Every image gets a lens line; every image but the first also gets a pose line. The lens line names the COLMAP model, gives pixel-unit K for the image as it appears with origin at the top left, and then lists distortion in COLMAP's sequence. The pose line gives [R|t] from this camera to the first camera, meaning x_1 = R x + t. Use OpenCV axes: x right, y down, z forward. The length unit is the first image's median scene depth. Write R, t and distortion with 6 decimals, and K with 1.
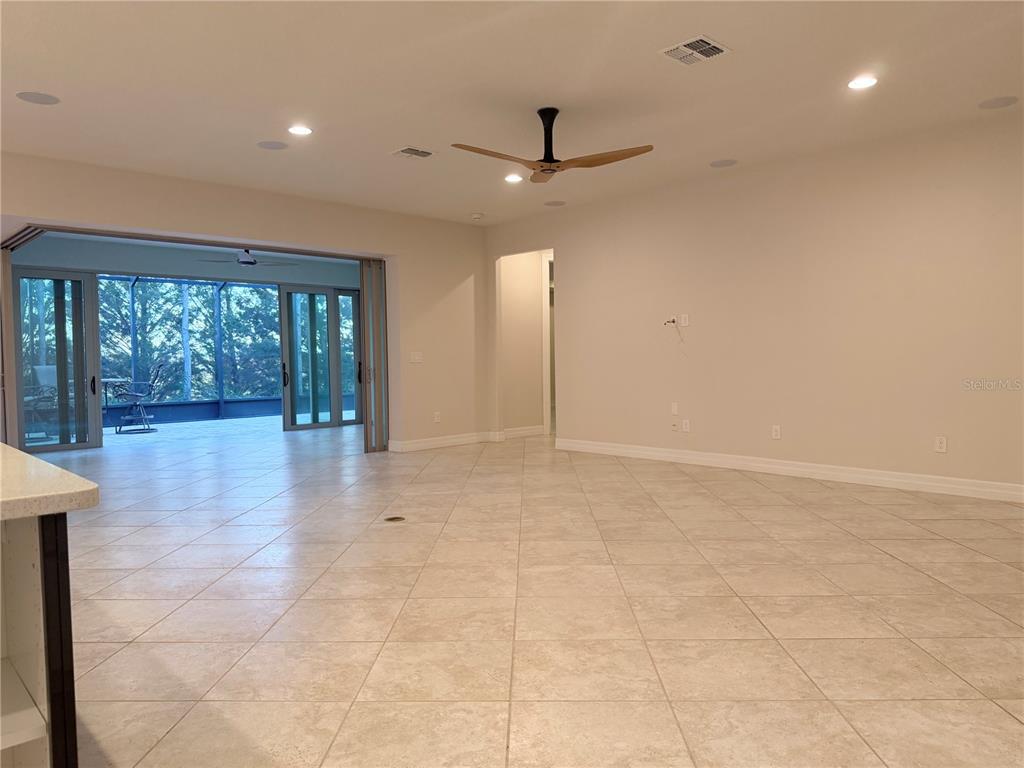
lens RADIAL K [[720.9, 0, 512.0], [0, 720.9, 384.0], [0, 0, 1]] dist [0.087357, -0.112356]
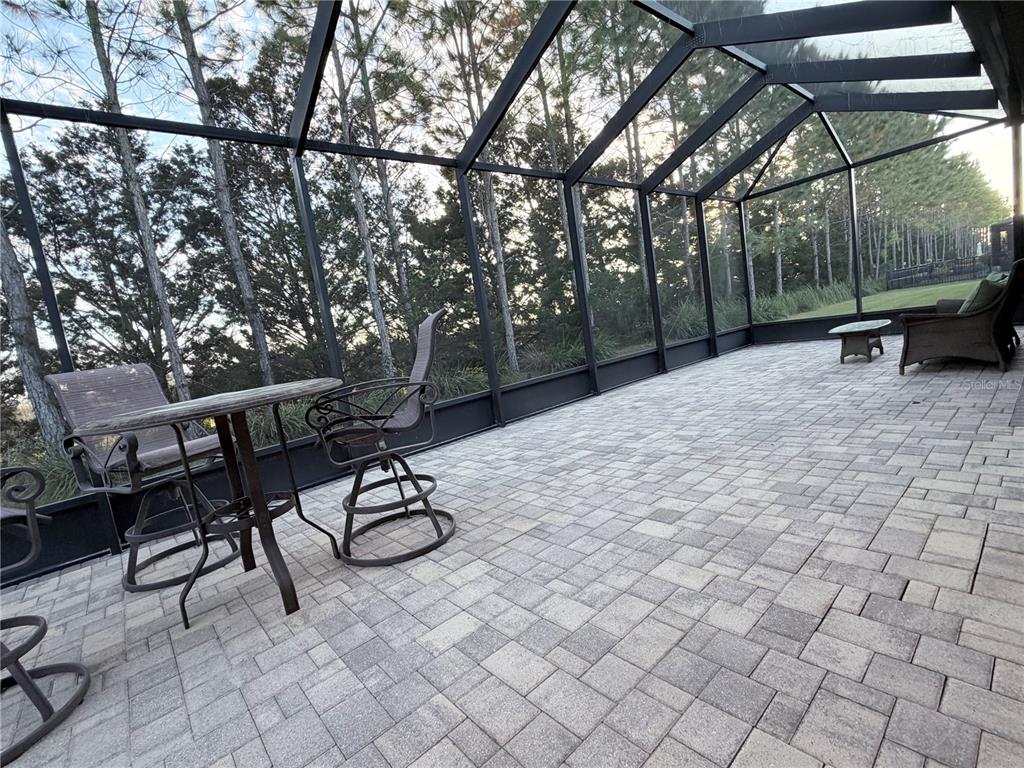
lens RADIAL K [[471.2, 0, 509.9], [0, 471.2, 386.1], [0, 0, 1]] dist [0.000117, 0.000118]
pose [[0.988342, -0.137637, -0.065091, -0.383531], [0.142802, 0.986284, 0.082775, -0.008443], [0.052805, -0.091105, 0.994440, 0.699929]]
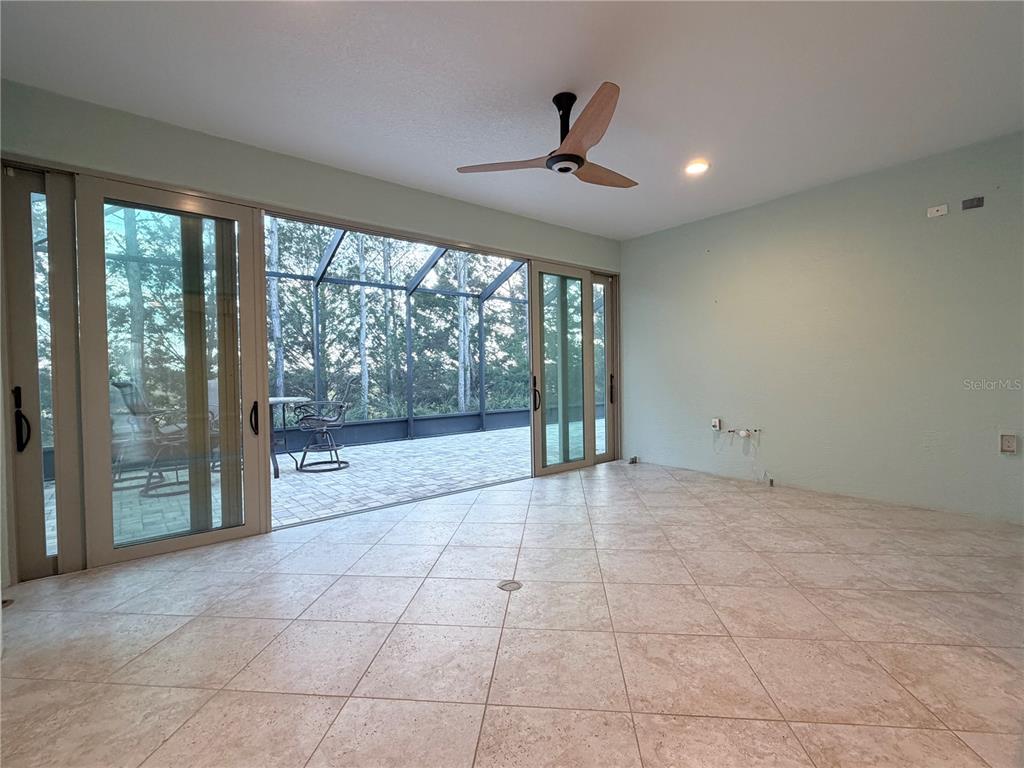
lens RADIAL K [[471.2, 0, 509.9], [0, 471.2, 386.1], [0, 0, 1]] dist [0.000117, 0.000118]
pose [[0.997277, -0.000898, -0.073735, -0.248786], [0.000116, 0.999944, -0.010607, -0.012168], [0.073741, 0.010569, 0.997221, 0.462522]]
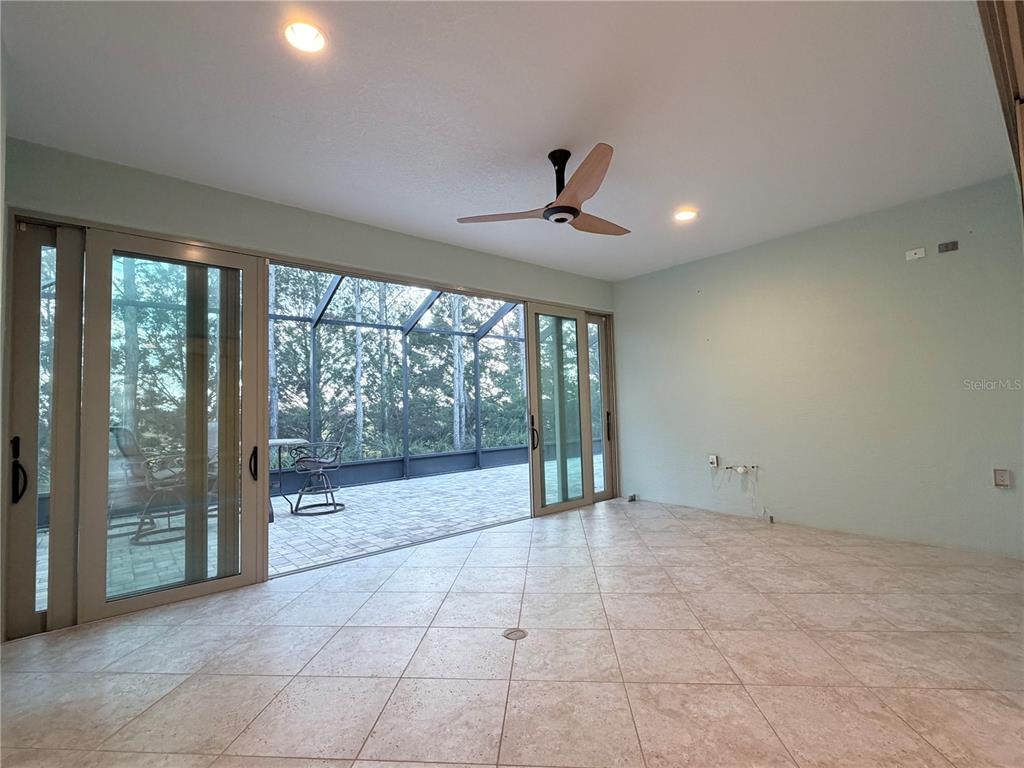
lens RADIAL K [[471.4, 0, 510.8], [0, 471.4, 386.8], [0, 0, 1]] dist [0.000262, 0.000136]
pose [[0.998181, -0.018080, -0.057510, -0.251816], [0.013245, 0.996431, -0.083371, -0.015410], [0.058812, 0.082458, 0.994858, 0.459504]]
